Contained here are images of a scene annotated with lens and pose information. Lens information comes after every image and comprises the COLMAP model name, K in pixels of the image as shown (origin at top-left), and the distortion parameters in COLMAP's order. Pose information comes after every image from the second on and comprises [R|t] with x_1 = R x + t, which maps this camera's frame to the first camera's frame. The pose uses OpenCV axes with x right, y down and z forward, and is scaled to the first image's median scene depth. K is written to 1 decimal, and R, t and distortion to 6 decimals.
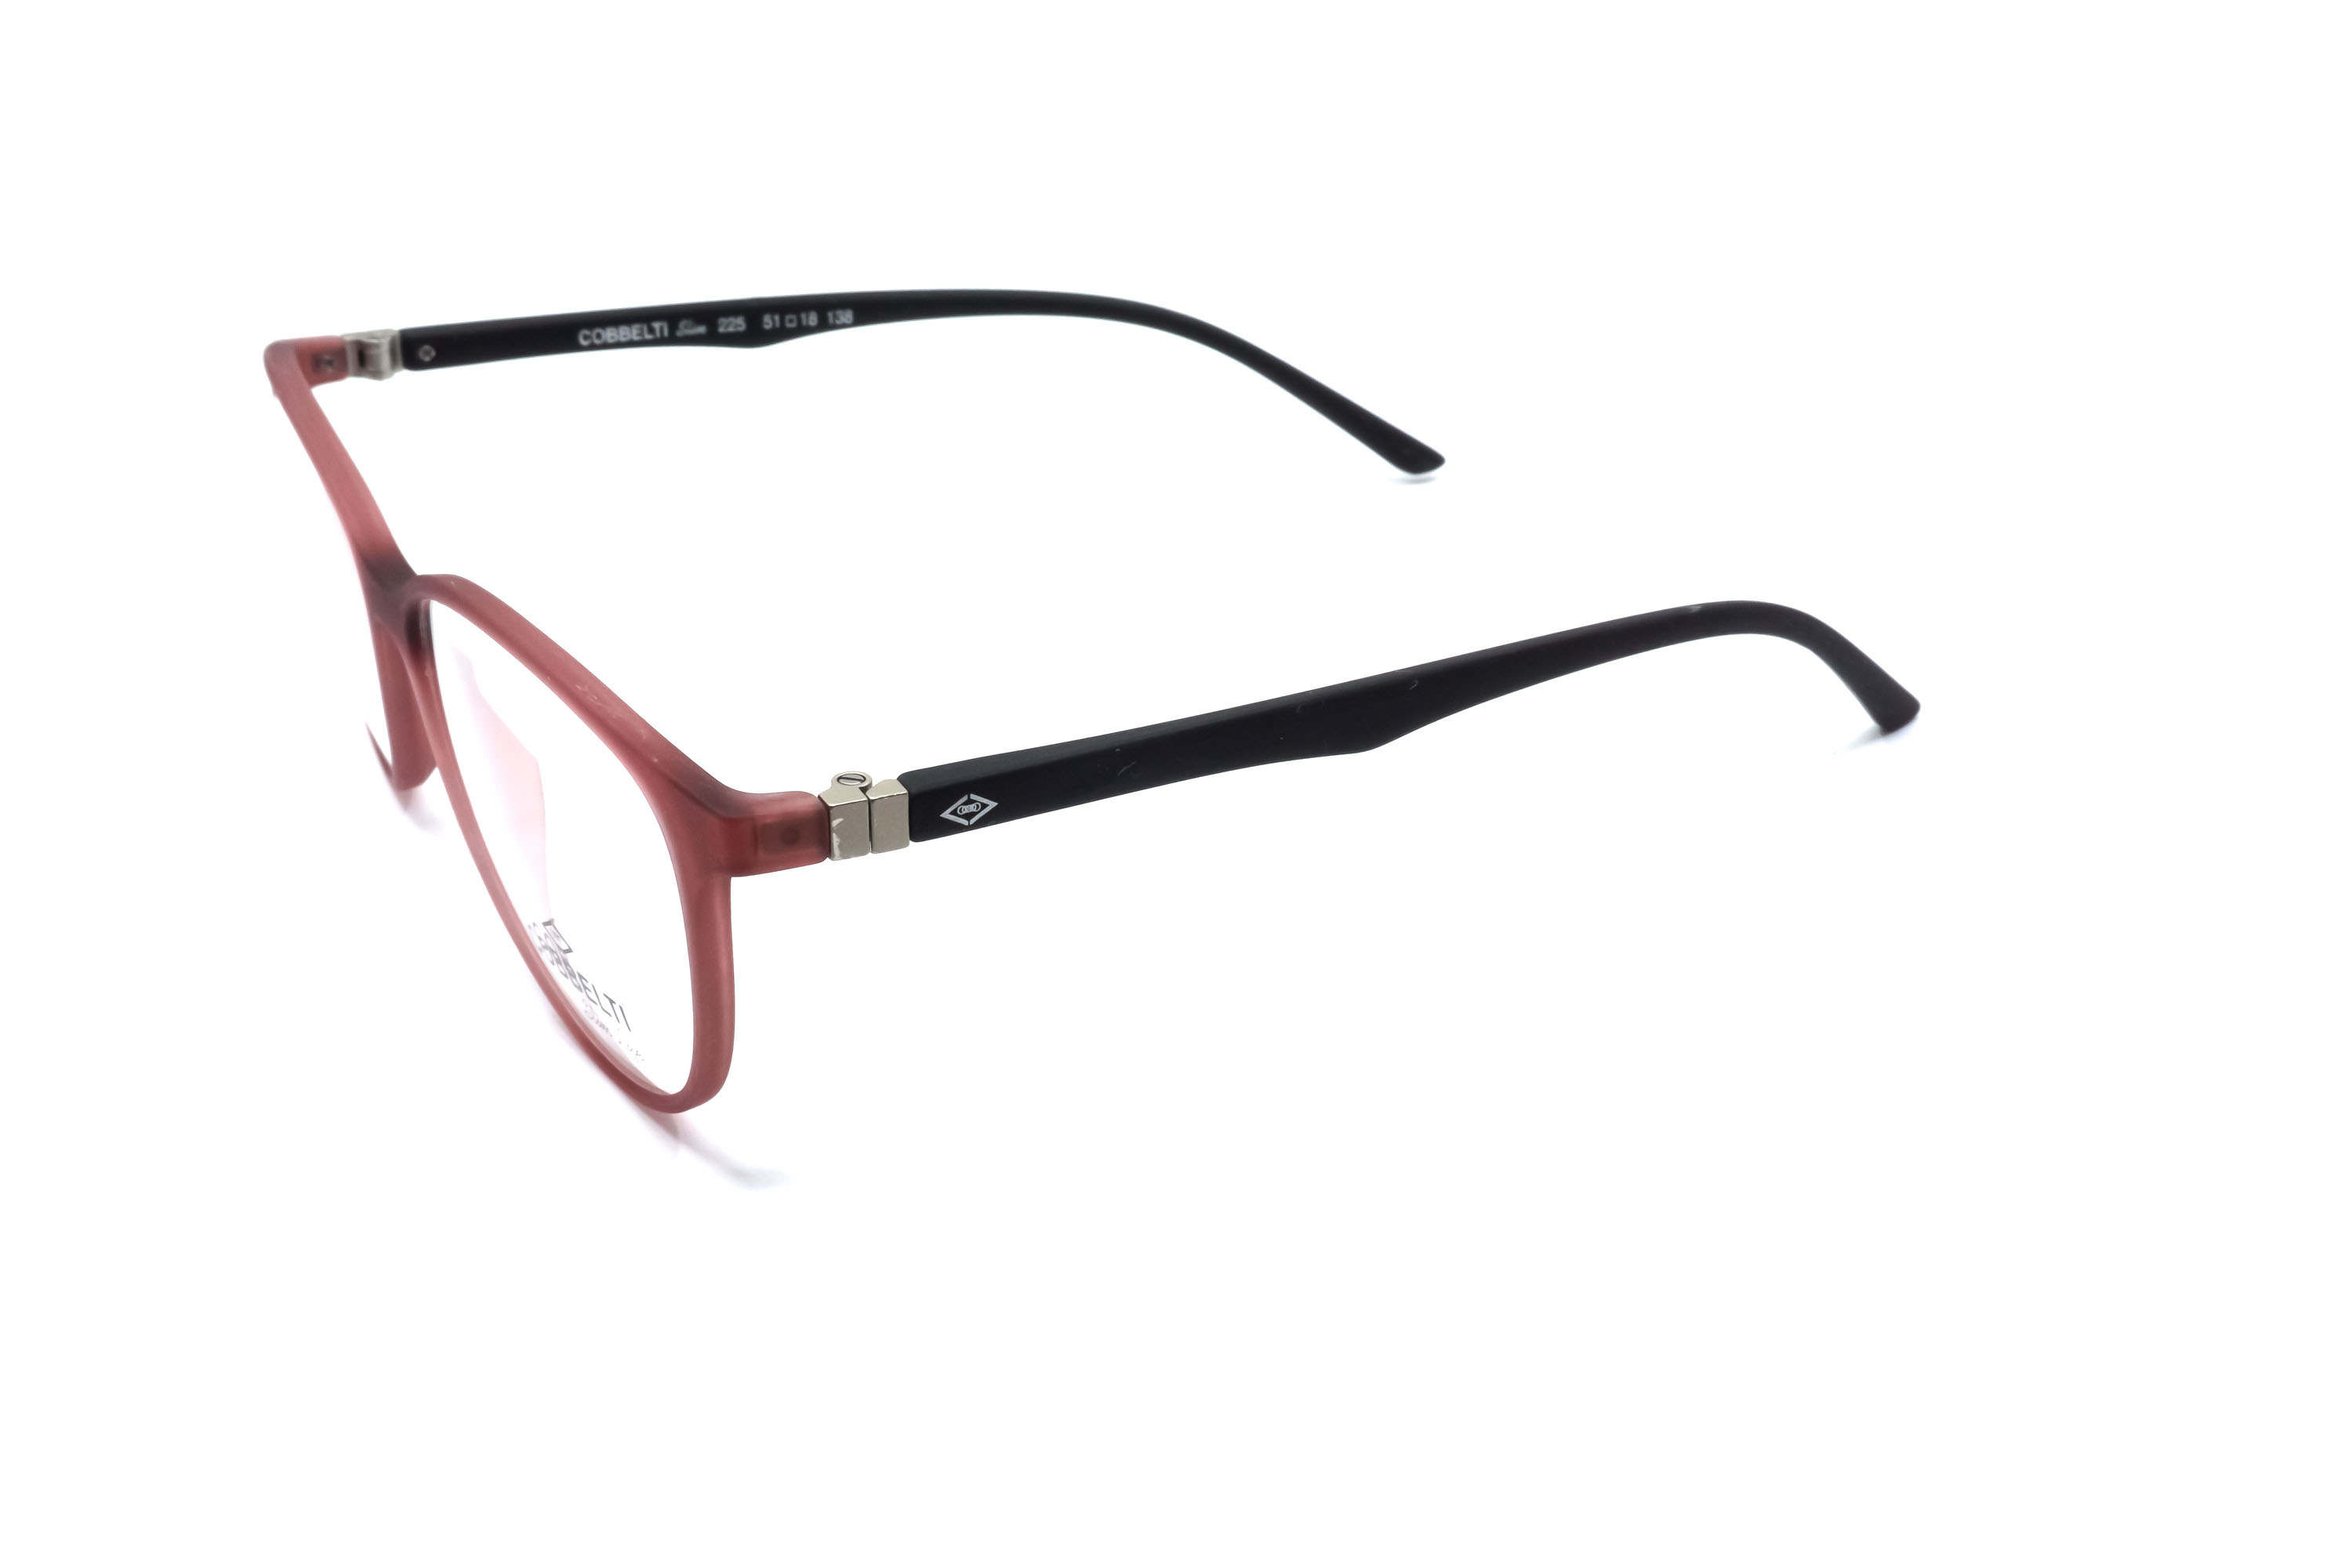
lens RADIAL K [[2660.7, 0, 1176.0], [0, 2660.7, 784.0], [0, 0, 1]] dist [0.015192, 0.045901]
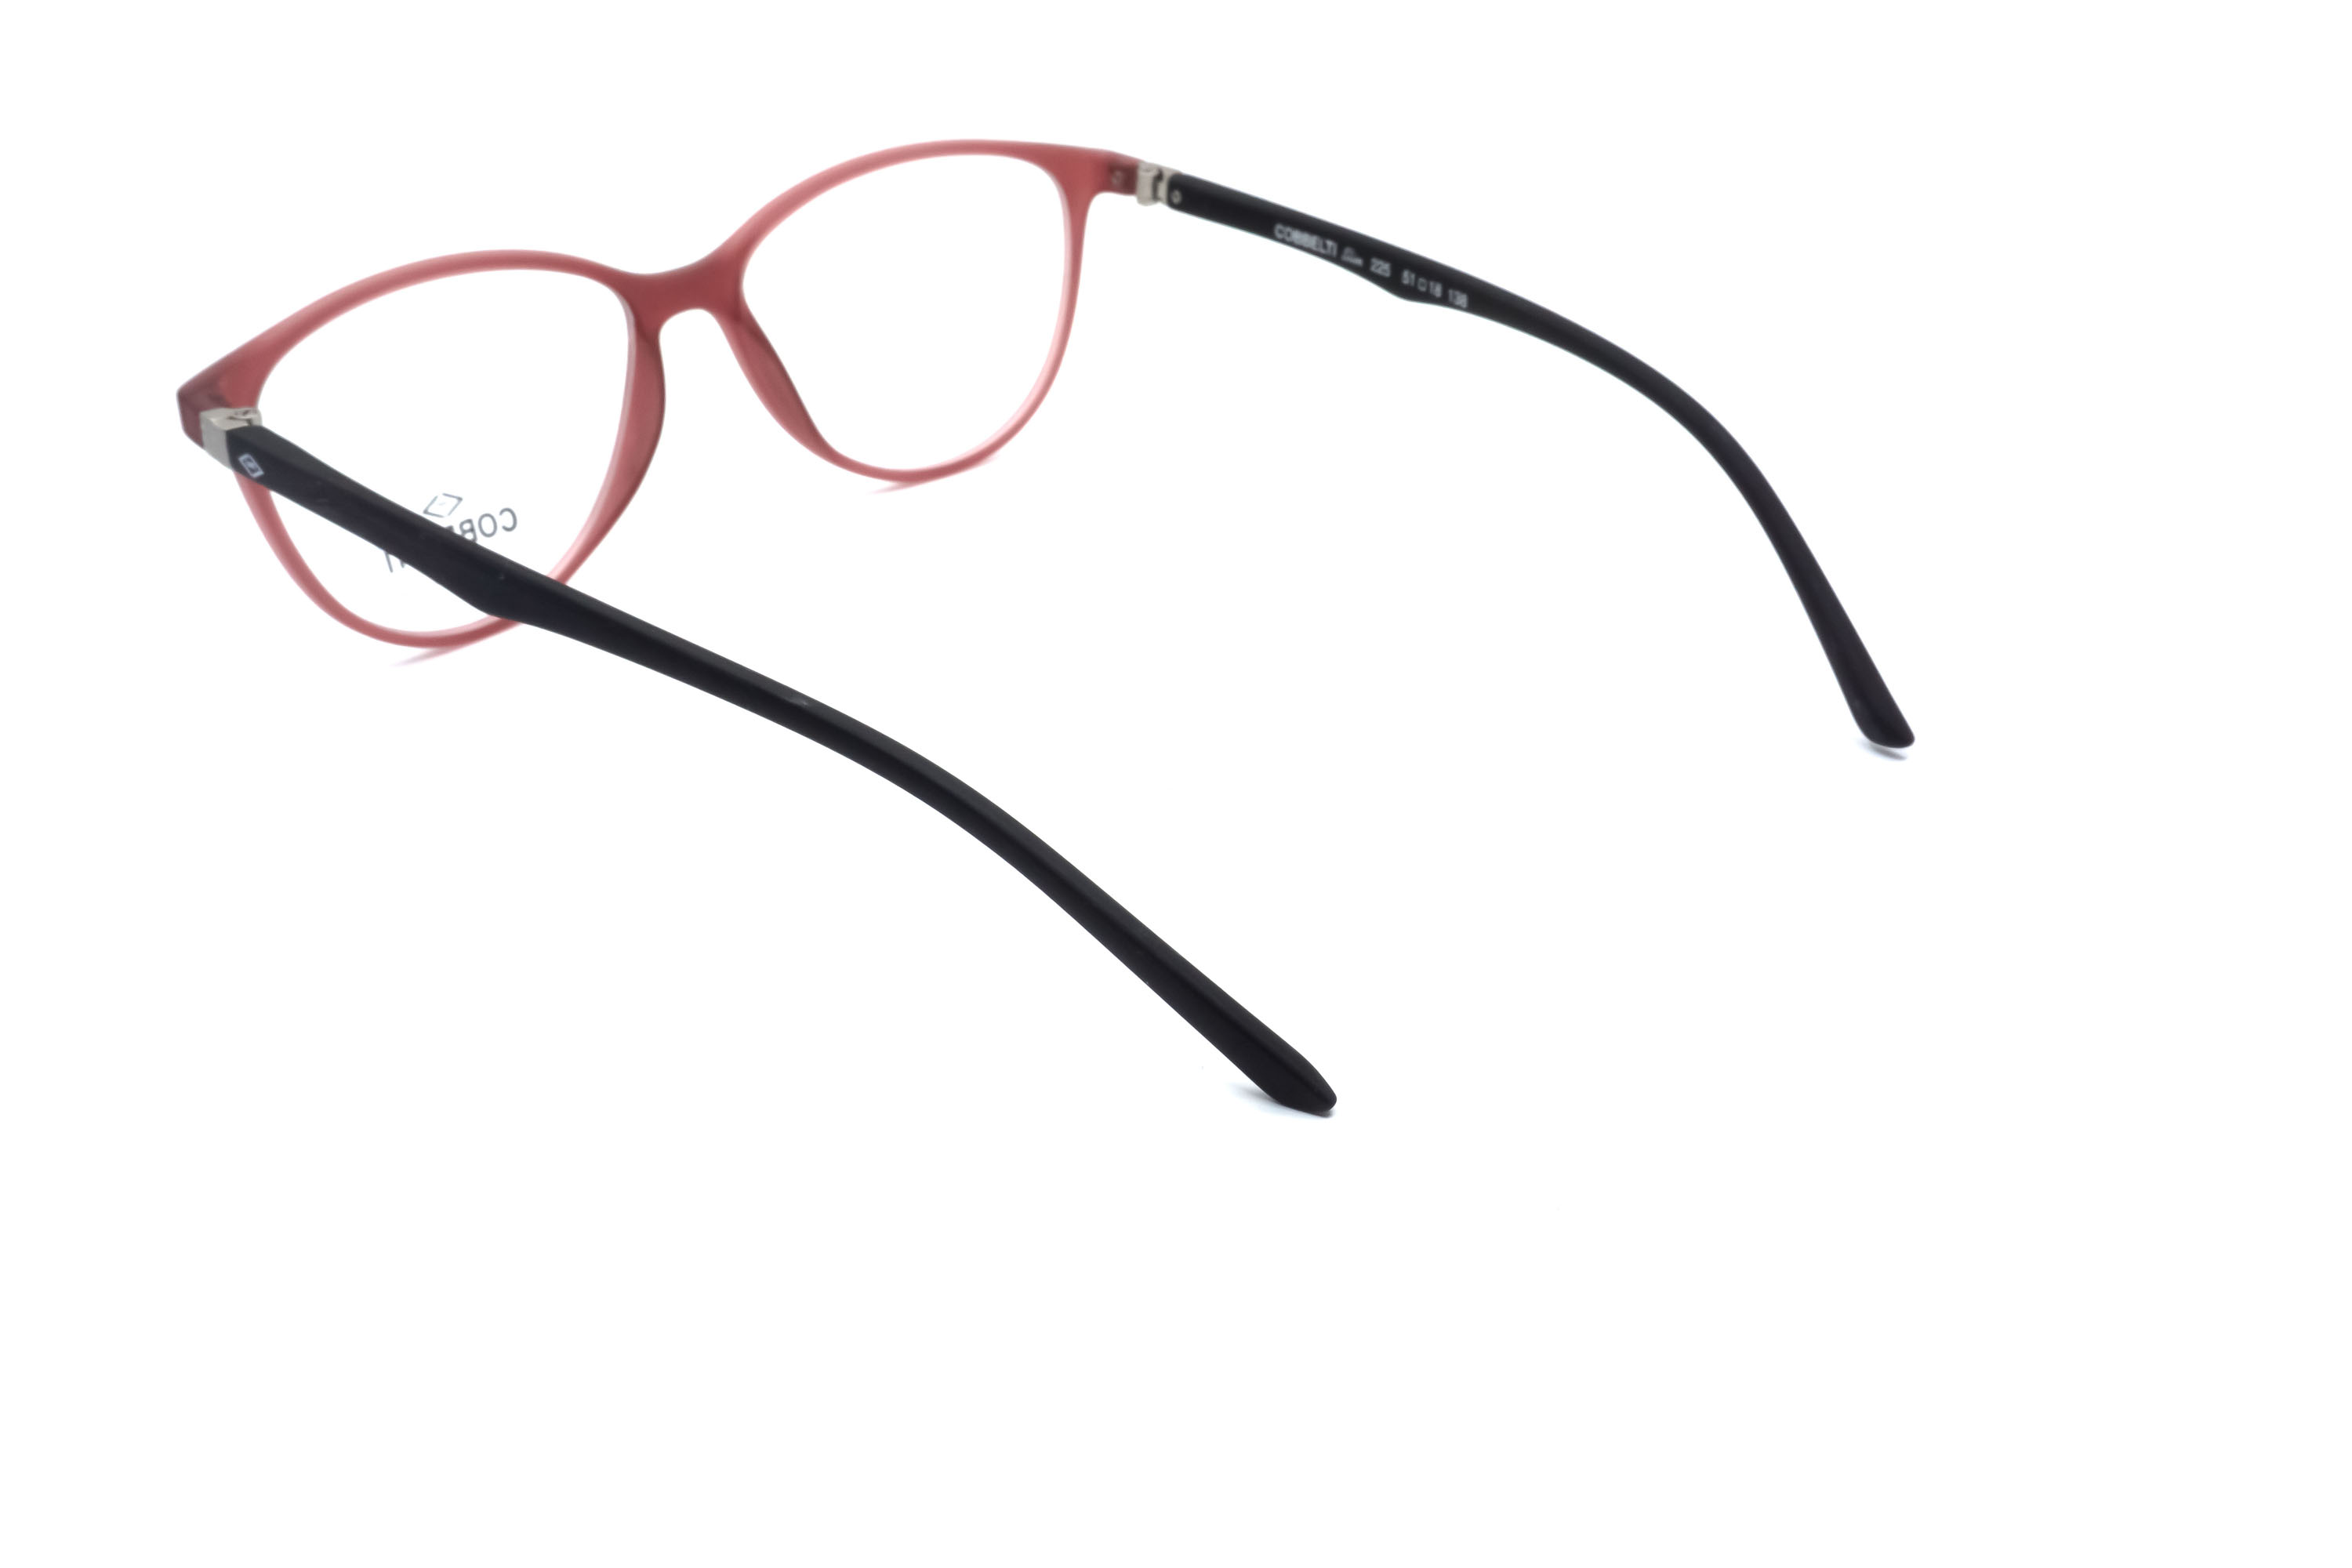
lens RADIAL K [[2660.7, 0, 1176.0], [0, 2660.7, 784.0], [0, 0, 1]] dist [0.015192, 0.045901]
pose [[0.255538, 0.454409, -0.853354, 0.833200], [-0.416340, 0.848344, 0.327068, -0.322245], [0.872560, 0.271707, 0.405973, 0.583162]]
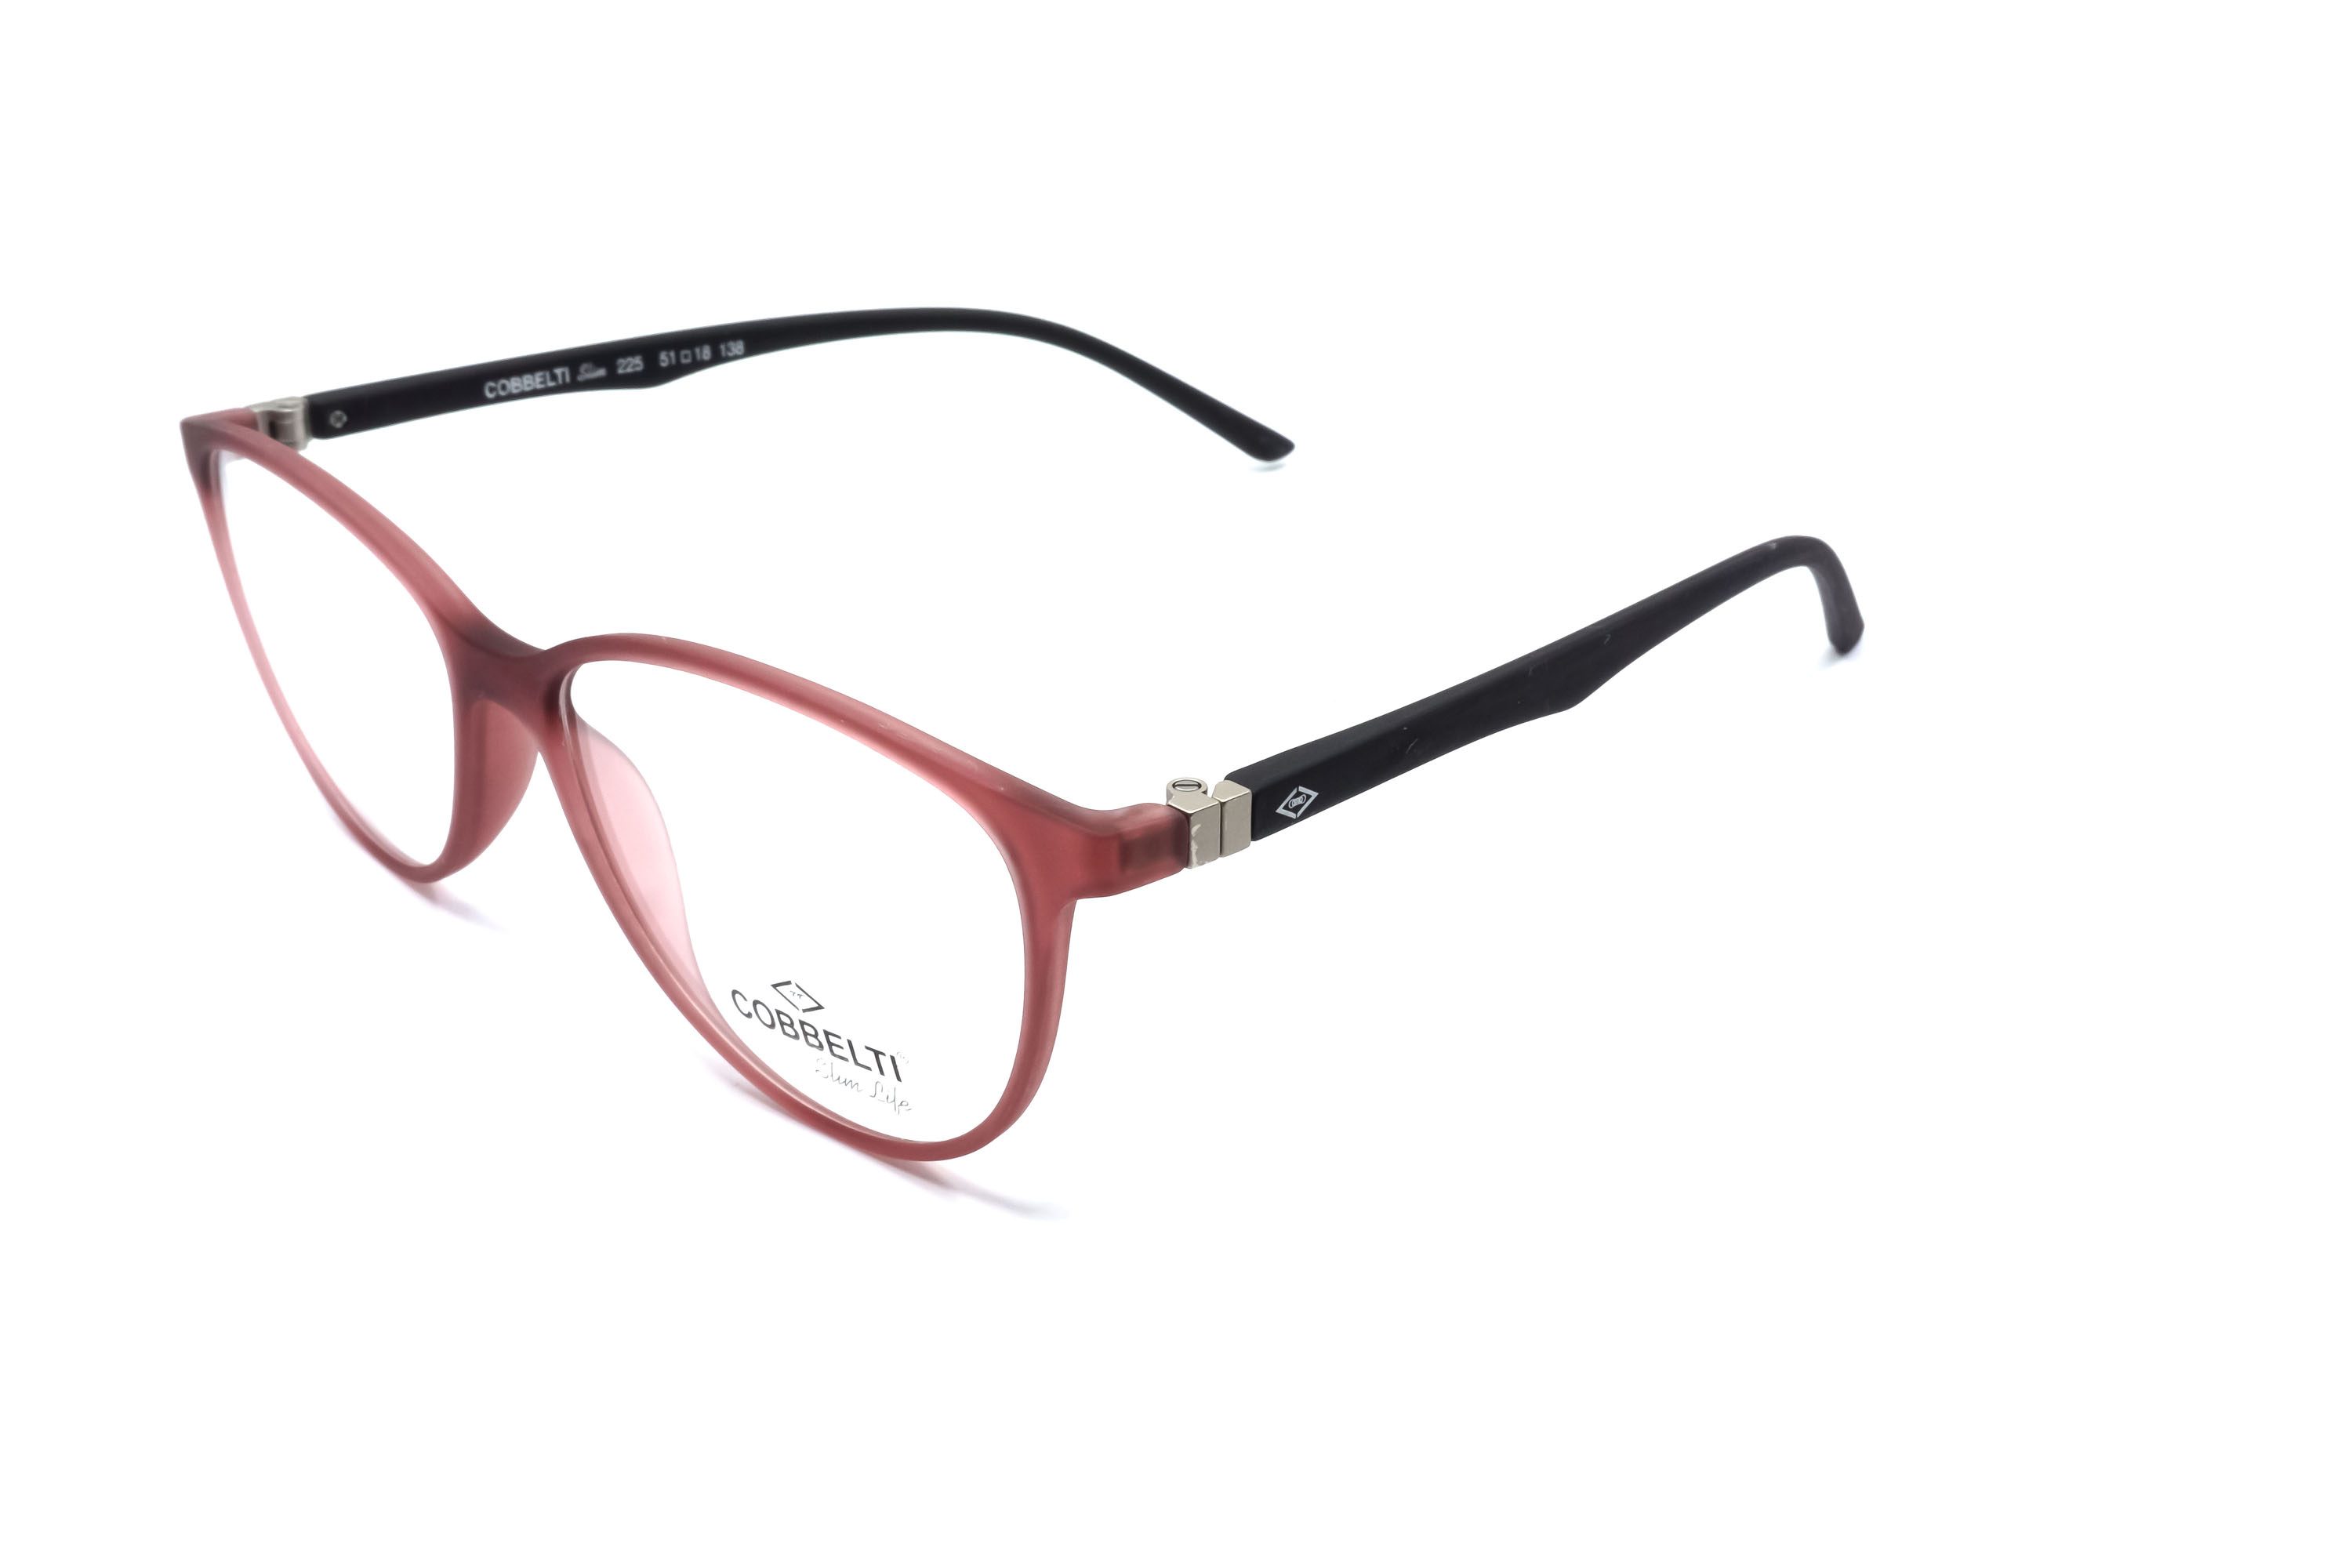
lens RADIAL K [[2660.7, 0, 1176.0], [0, 2660.7, 784.0], [0, 0, 1]] dist [0.015192, 0.045901]
pose [[0.964994, -0.118015, 0.234219, -0.228710], [0.119809, 0.992775, 0.006607, -0.005958], [-0.233306, 0.021686, 0.972161, 0.027830]]
